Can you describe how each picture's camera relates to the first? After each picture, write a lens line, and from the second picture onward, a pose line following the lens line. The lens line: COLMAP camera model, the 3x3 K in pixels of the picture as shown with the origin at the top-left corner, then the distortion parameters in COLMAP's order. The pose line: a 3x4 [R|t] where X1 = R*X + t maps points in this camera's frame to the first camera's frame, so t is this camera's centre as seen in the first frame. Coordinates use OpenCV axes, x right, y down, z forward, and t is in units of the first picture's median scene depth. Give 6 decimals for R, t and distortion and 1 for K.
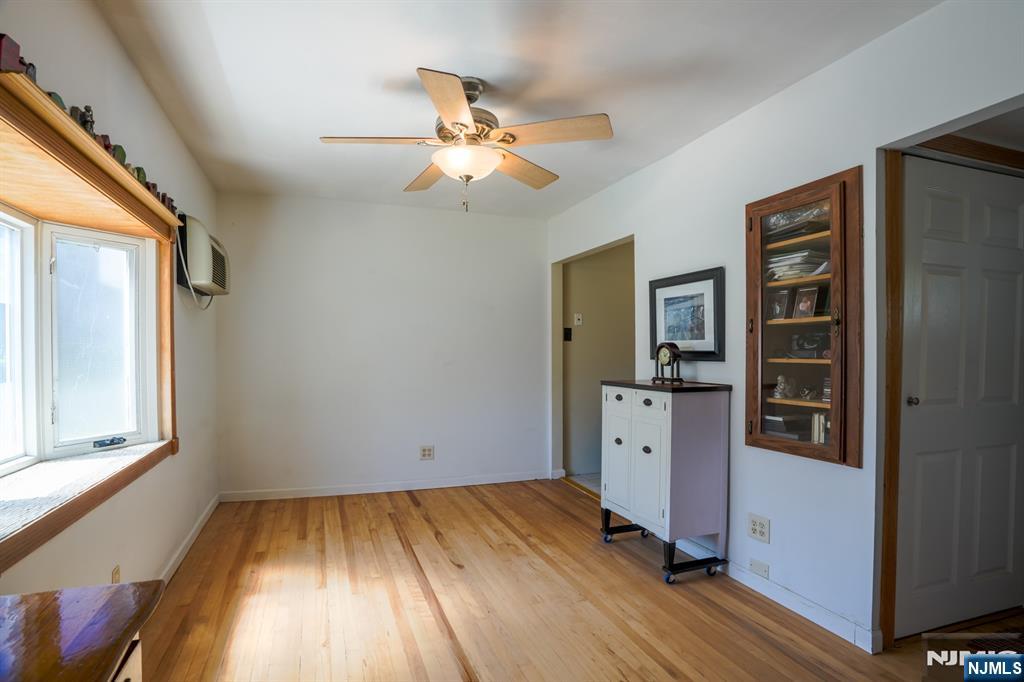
lens RADIAL K [[472.3, 0, 511.0], [0, 472.3, 353.7], [0, 0, 1]] dist [-0.000031, -0.000027]
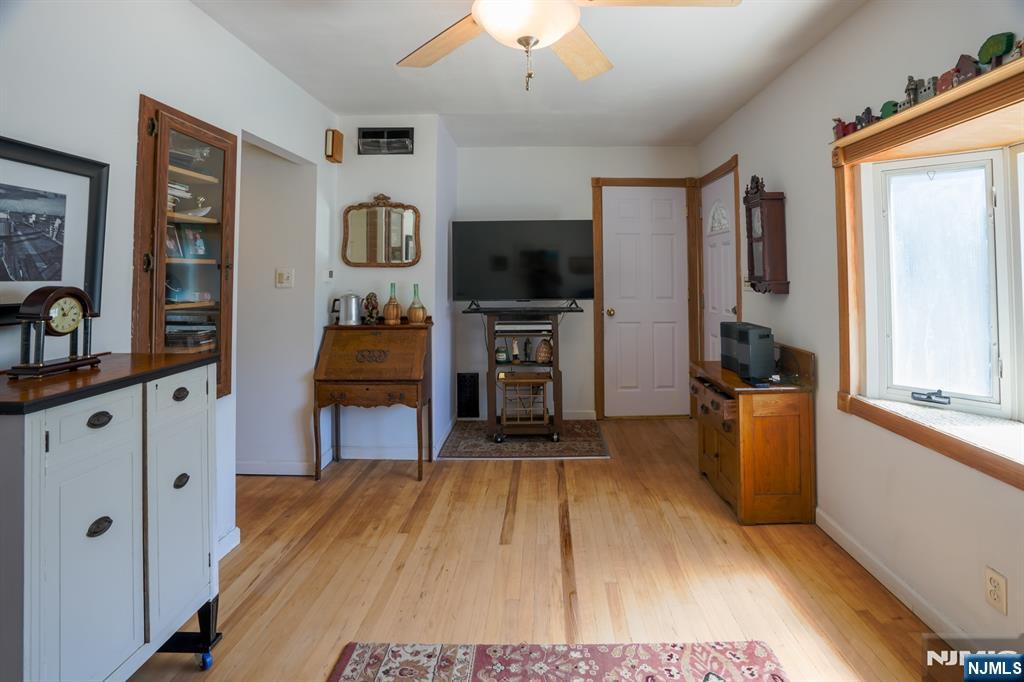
lens RADIAL K [[479.4, 0, 512.1], [0, 479.4, 262.9], [0, 0, 1]] dist [-0.000219, -0.000041]
pose [[-0.877130, 0.020814, 0.479802, -0.317490], [0.011078, 0.999671, -0.023113, -0.032577], [-0.480125, -0.014958, -0.877072, 1.265536]]
